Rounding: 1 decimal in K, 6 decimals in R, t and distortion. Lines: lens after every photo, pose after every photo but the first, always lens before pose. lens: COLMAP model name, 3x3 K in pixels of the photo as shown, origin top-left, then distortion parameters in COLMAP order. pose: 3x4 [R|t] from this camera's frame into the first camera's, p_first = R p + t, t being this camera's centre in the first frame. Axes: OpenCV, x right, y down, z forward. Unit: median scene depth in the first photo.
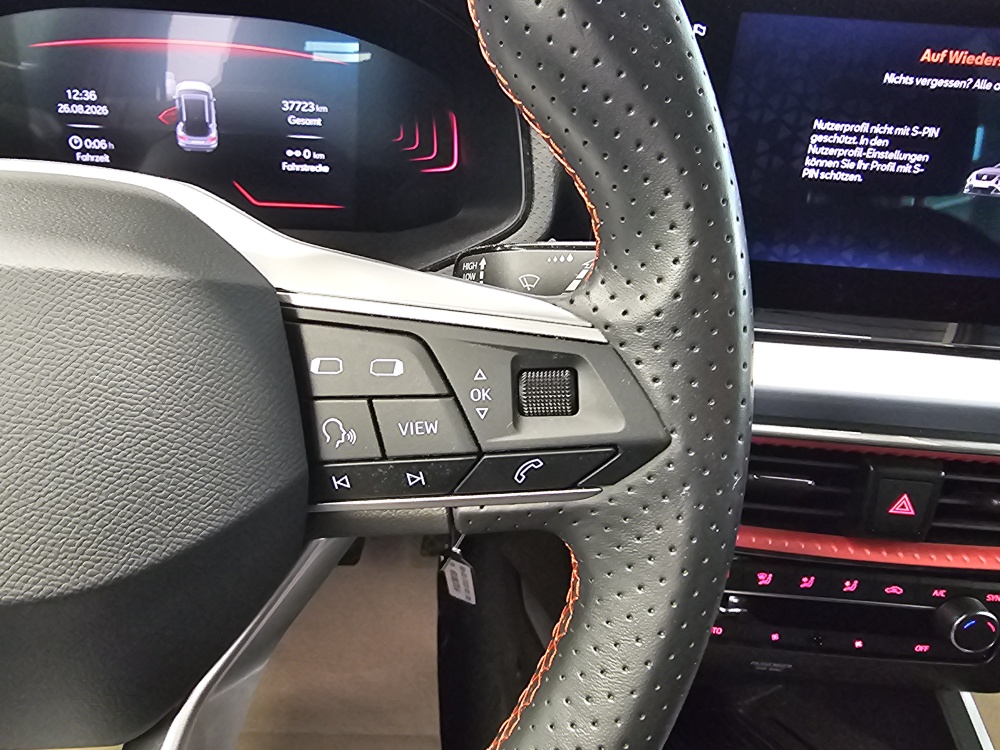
lens RADIAL K [[693.5, 0, 417.3], [0, 693.5, 369.7], [0, 0, 1]] dist [0.004485, -0.004059]
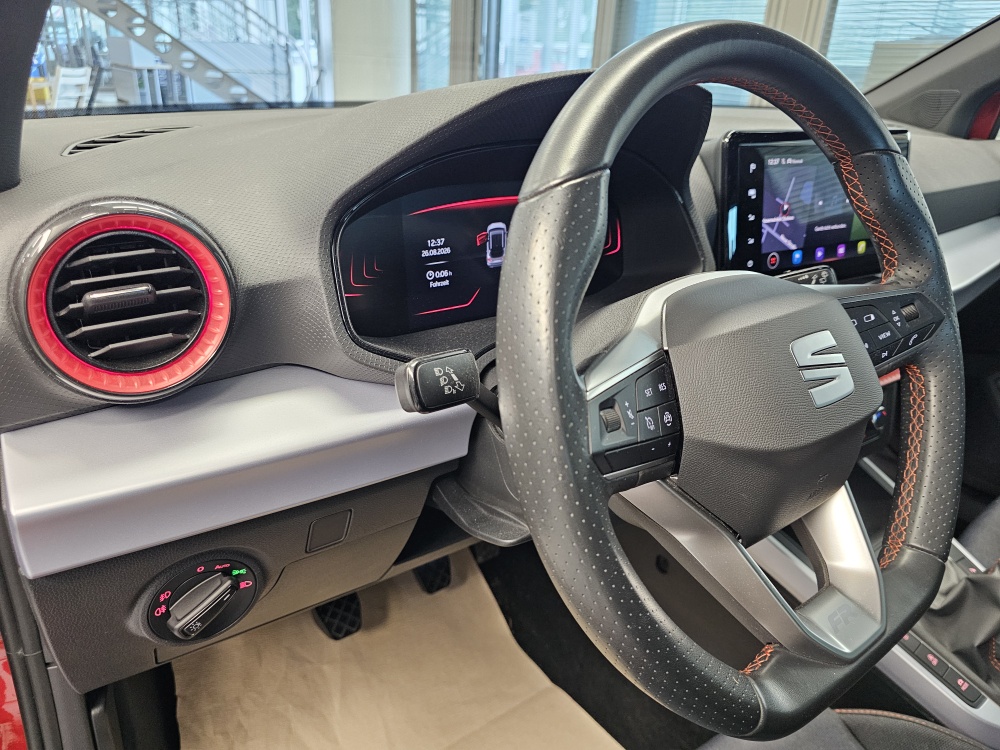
lens RADIAL K [[688.9, 0, 500.0], [0, 688.9, 375.0], [0, 0, 1]] dist [0.056963, -0.089284]
pose [[0.814234, -0.252153, 0.522917, -1.186397], [0.291400, 0.956572, 0.007525, -0.102731], [-0.502105, 0.146251, 0.852350, -0.250624]]
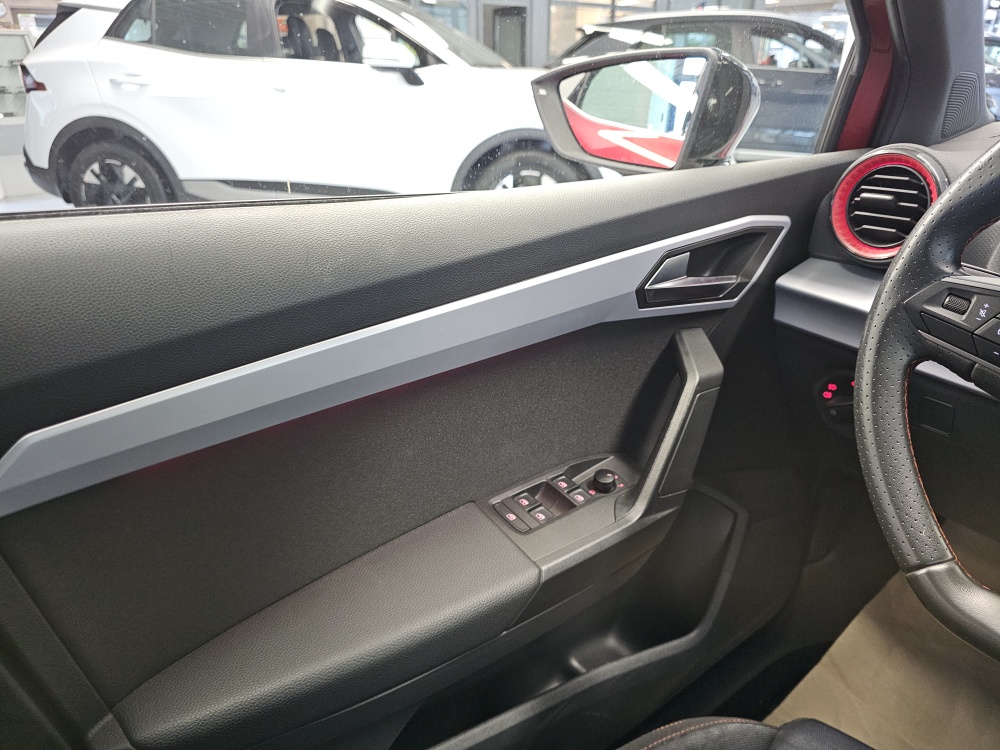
lens RADIAL K [[688.9, 0, 500.0], [0, 688.9, 375.0], [0, 0, 1]] dist [0.056963, -0.089284]
pose [[0.580950, 0.271934, -0.767169, -0.211393], [-0.385728, 0.921960, 0.034704, 0.340249], [0.716736, 0.275757, 0.640506, -0.827860]]
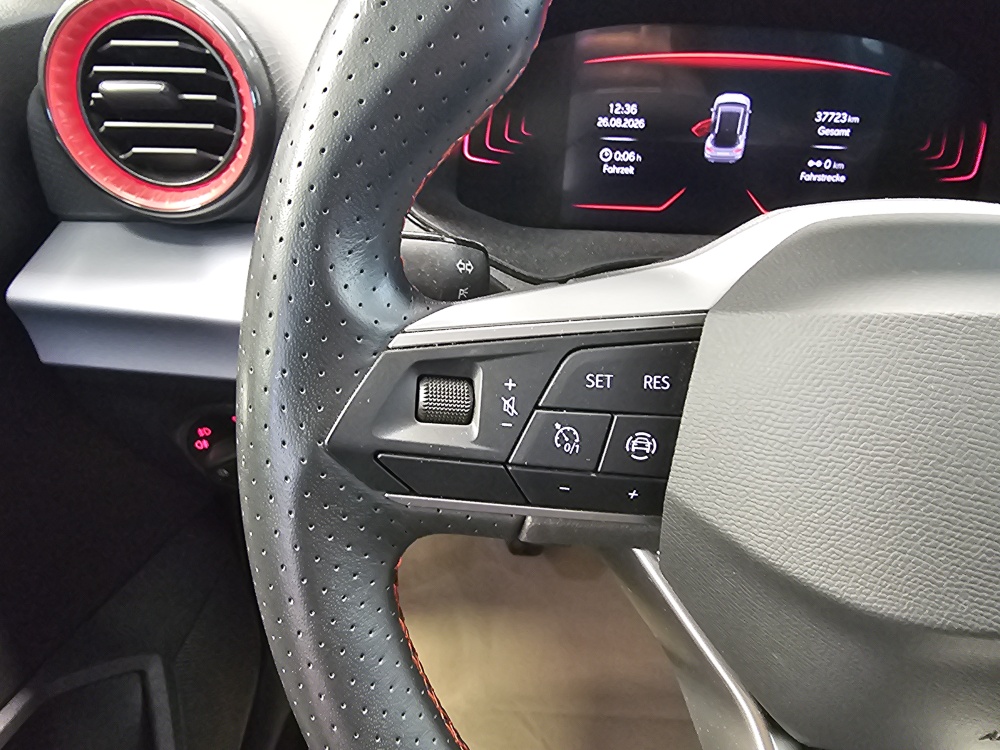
lens RADIAL K [[687.2, 0, 496.6], [0, 687.2, 371.3], [0, 0, 1]] dist [0.002196, -0.000453]
pose [[0.999379, 0.004098, -0.035002, -0.627046], [-0.003066, 0.999561, 0.029478, -0.038324], [0.035108, -0.029353, 0.998952, -0.028512]]
